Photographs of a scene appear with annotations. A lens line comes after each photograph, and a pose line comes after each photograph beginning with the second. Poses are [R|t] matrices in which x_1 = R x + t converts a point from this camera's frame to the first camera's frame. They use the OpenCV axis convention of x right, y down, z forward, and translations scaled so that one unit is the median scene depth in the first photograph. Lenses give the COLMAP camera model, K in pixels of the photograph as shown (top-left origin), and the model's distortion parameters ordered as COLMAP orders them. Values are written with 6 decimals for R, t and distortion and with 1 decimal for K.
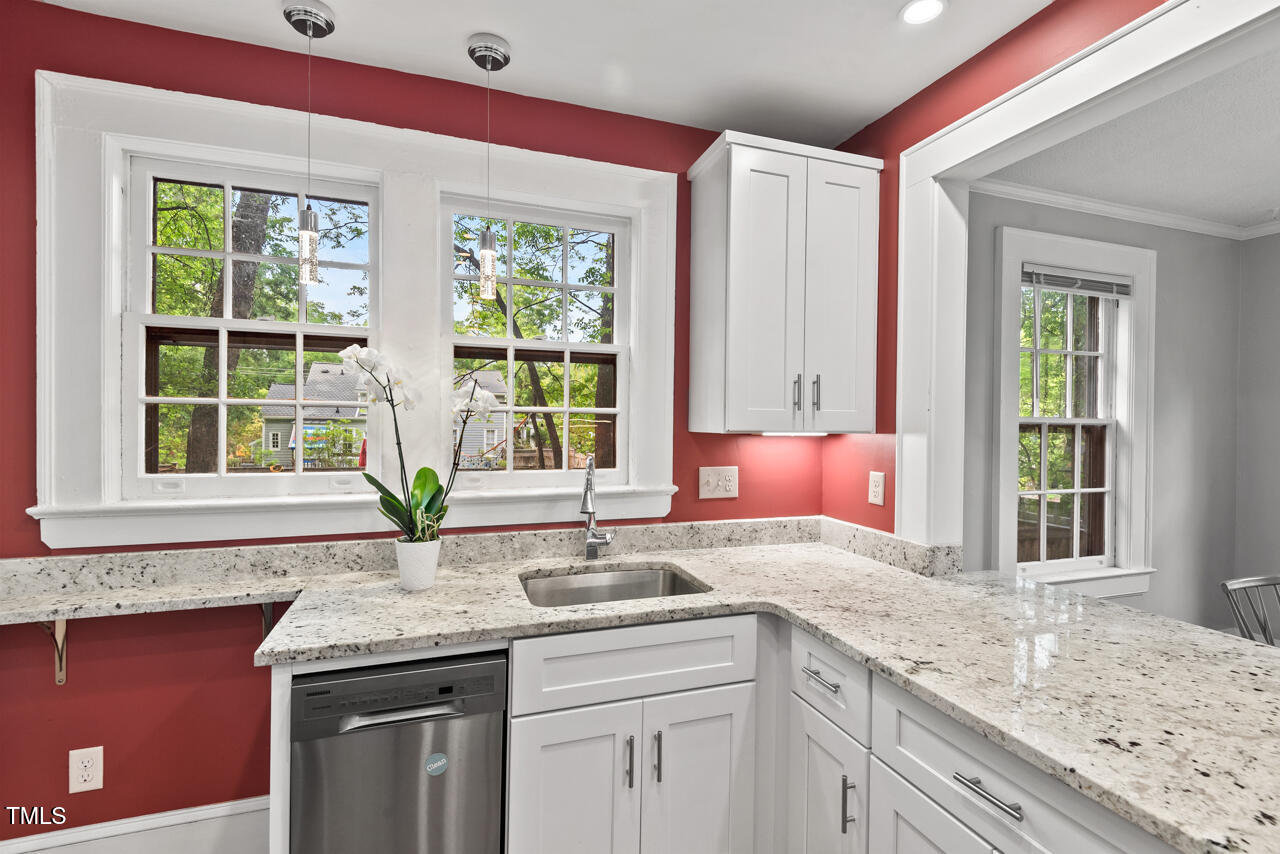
lens RADIAL K [[581.3, 0, 648.4], [0, 581.3, 425.3], [0, 0, 1]] dist [0.024781, -0.012802]
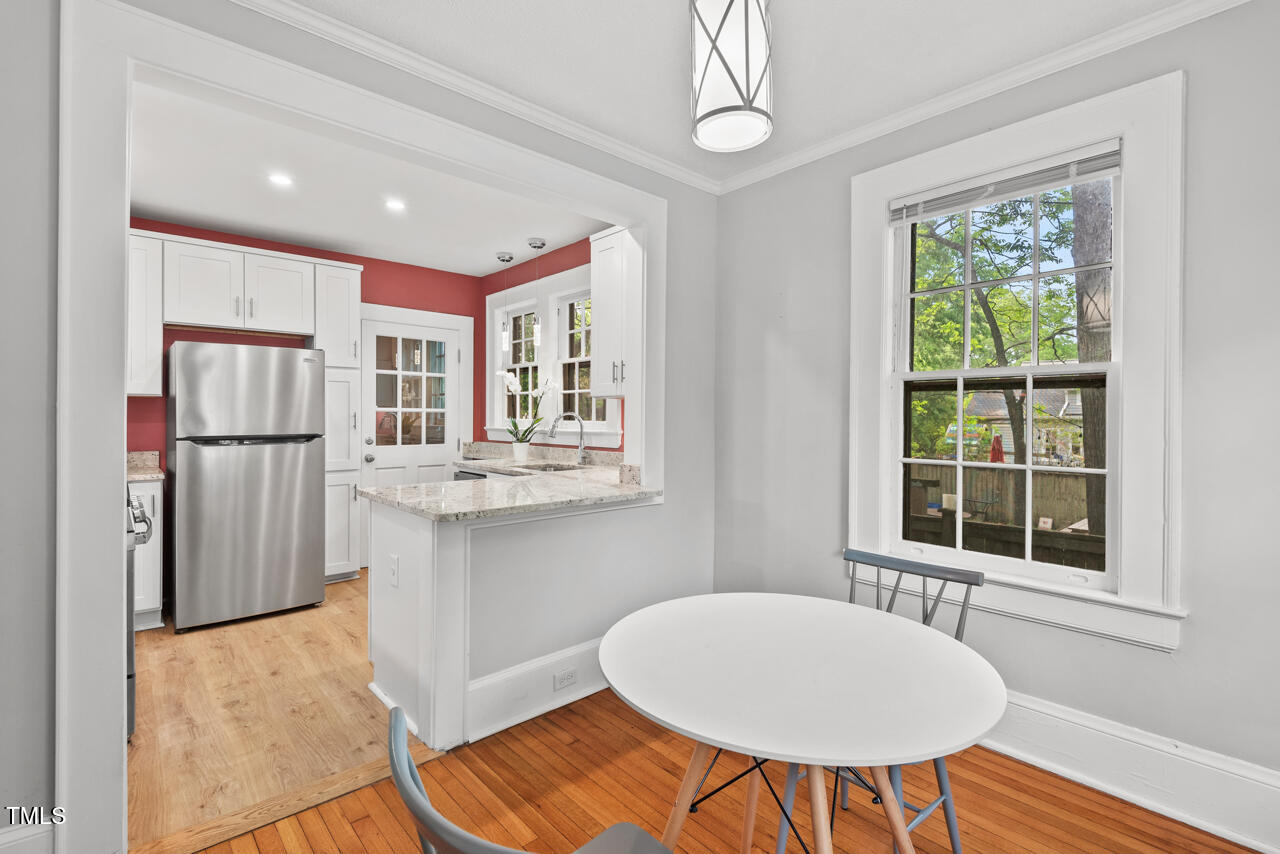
lens RADIAL K [[581.3, 0, 638.8], [0, 581.3, 425.6], [0, 0, 1]] dist [0.024781, -0.012802]
pose [[0.376957, 0.001271, -0.926230, 2.064035], [-0.011812, 0.999924, -0.003435, 0.116348], [0.926155, 0.012236, 0.376944, 0.482411]]
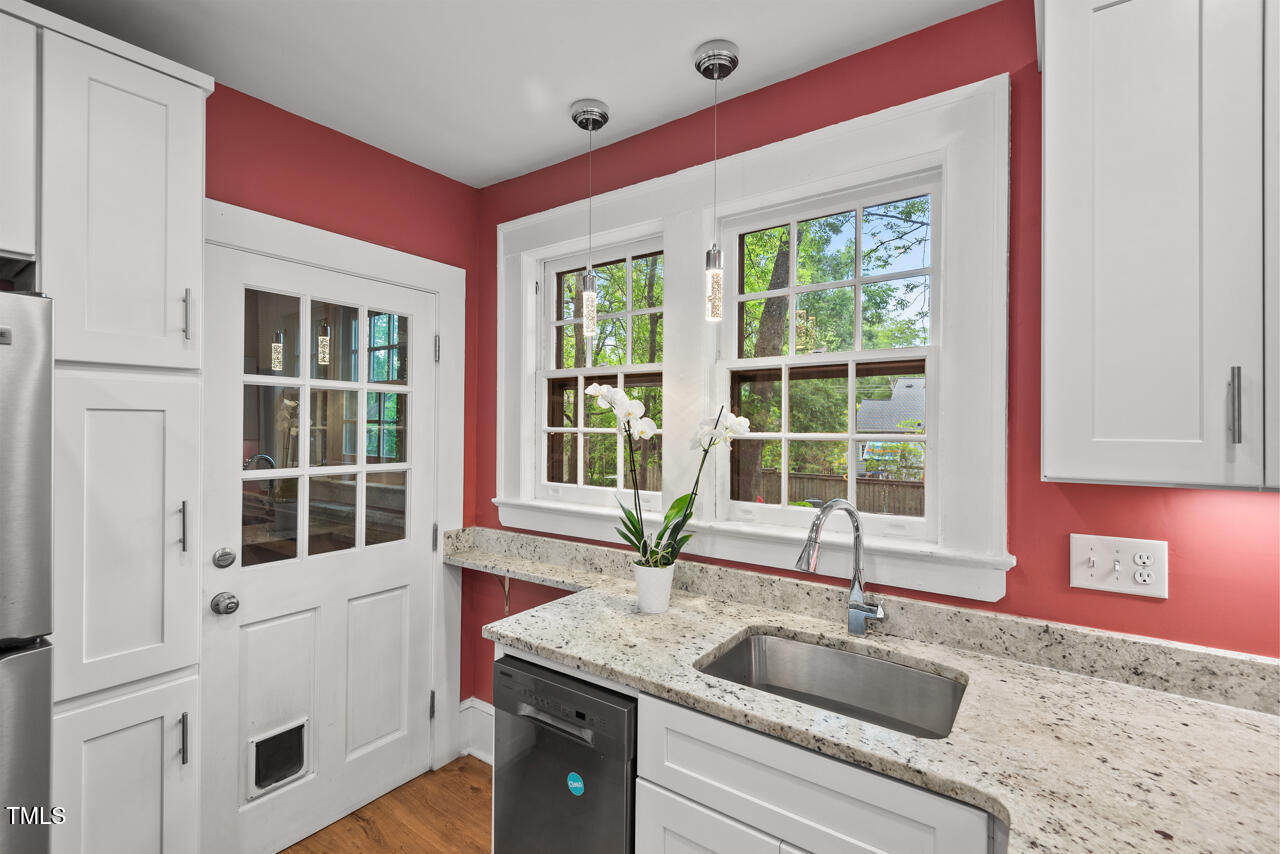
lens RADIAL K [[581.3, 0, 636.4], [0, 581.3, 423.0], [0, 0, 1]] dist [0.024781, -0.012802]
pose [[0.567051, -0.011667, -0.823600, 0.415909], [-0.008309, 0.999768, -0.019884, -0.031942], [0.823641, 0.018119, 0.566823, 0.358449]]
